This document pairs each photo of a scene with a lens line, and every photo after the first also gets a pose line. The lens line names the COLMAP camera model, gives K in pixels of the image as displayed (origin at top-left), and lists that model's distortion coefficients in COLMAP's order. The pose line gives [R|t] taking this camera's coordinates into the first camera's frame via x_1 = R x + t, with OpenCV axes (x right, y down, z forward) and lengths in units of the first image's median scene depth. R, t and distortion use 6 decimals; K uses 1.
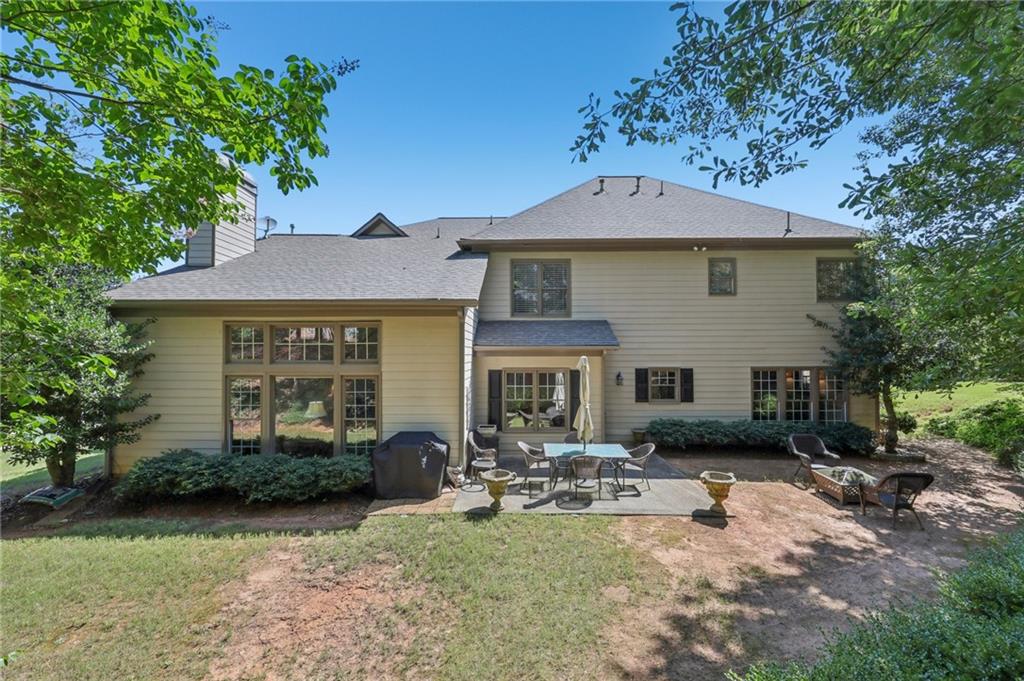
lens RADIAL K [[411.3, 0, 515.0], [0, 411.3, 346.3], [0, 0, 1]] dist [-0.001917, 0.000075]
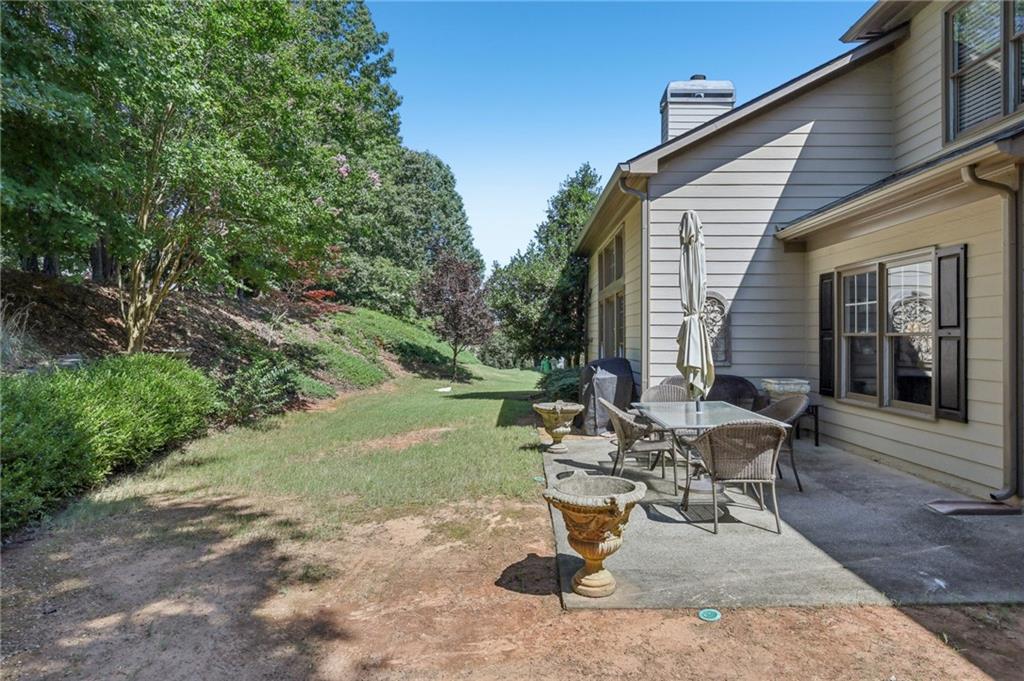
lens RADIAL K [[580.3, 0, 514.3], [0, 580.3, 332.2], [0, 0, 1]] dist [0.002709, 0.001706]
pose [[-0.014079, -0.009729, -0.999854, 1.204590], [0.012548, 0.999872, -0.009906, 0.238020], [0.999822, -0.012686, -0.013955, 1.177639]]
